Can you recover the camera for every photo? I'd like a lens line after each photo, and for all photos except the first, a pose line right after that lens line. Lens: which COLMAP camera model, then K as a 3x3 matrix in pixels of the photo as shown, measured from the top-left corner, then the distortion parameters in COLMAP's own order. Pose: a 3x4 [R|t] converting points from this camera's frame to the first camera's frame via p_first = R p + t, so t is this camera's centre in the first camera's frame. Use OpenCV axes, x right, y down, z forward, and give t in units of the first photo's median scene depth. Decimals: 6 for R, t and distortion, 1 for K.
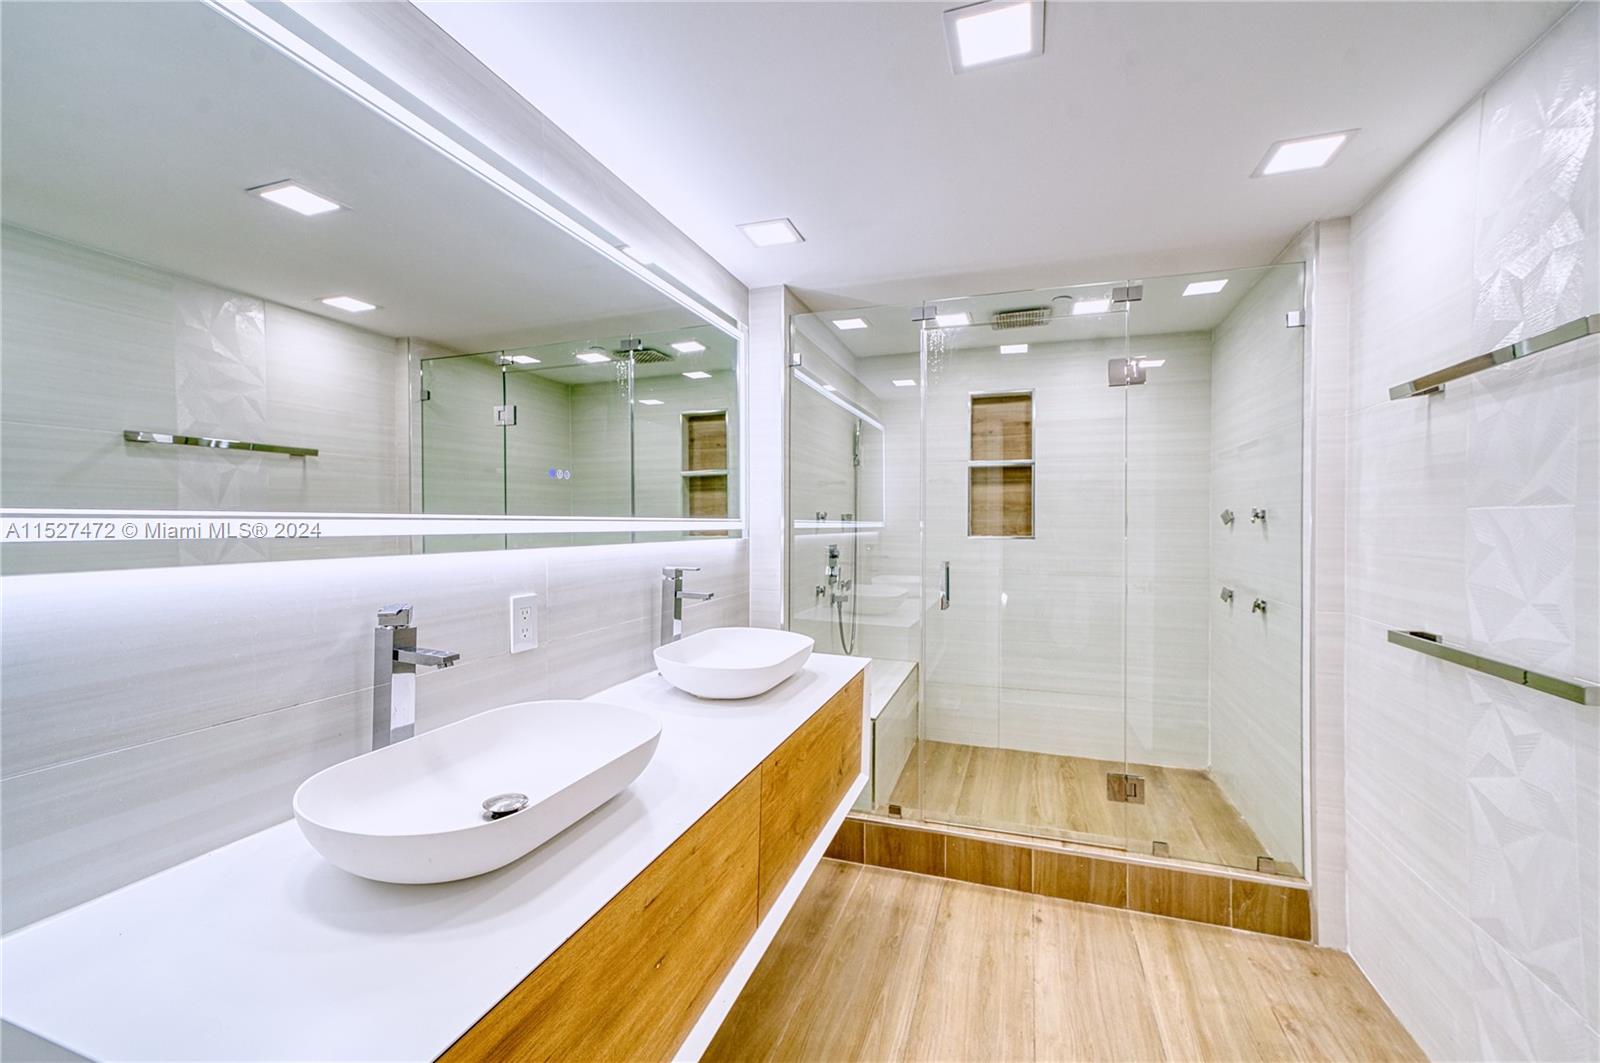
lens RADIAL K [[662.5, 0, 787.6], [0, 662.5, 522.2], [0, 0, 1]] dist [0.098499, 0.000030]
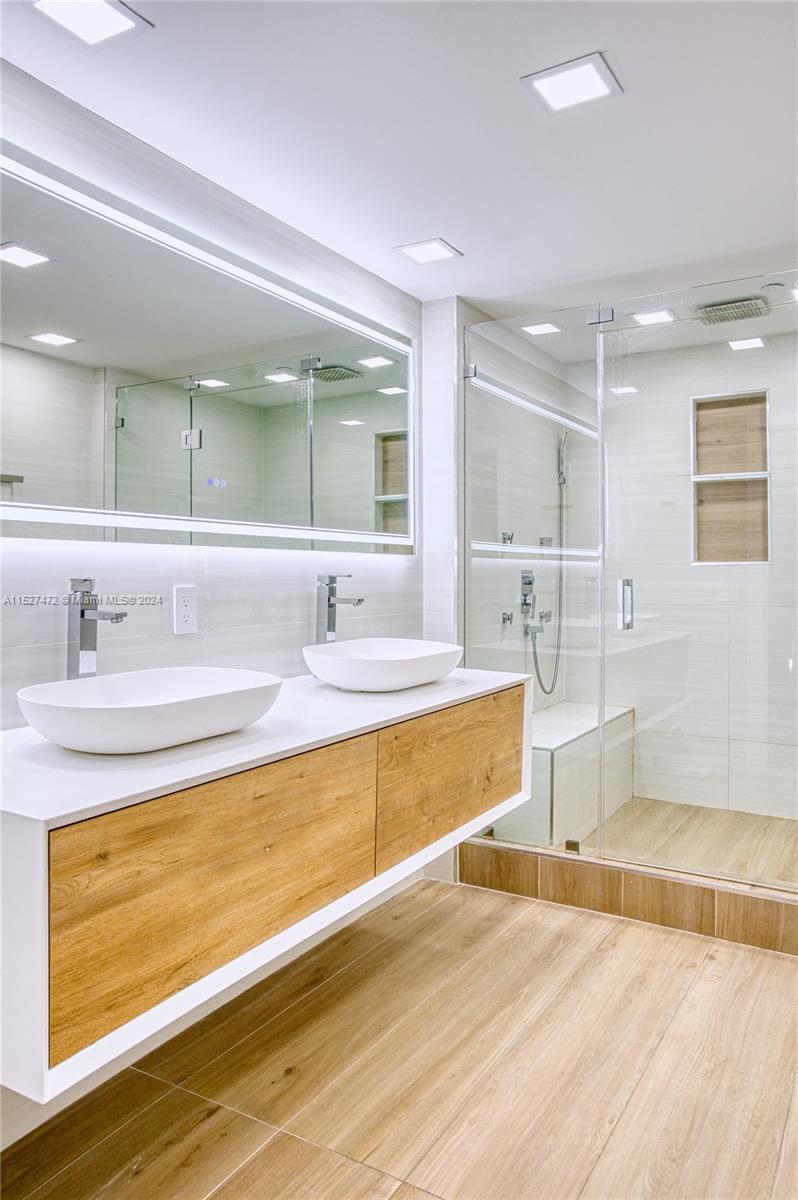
lens RADIAL K [[847.0, 0, 403.6], [0, 847.0, 558.4], [0, 0, 1]] dist [0.215756, -0.000010]
pose [[0.982897, -0.002288, -0.184142, 0.146013], [-0.000625, 0.999876, -0.015760, 0.044390], [0.184156, 0.015605, 0.982773, -0.232247]]
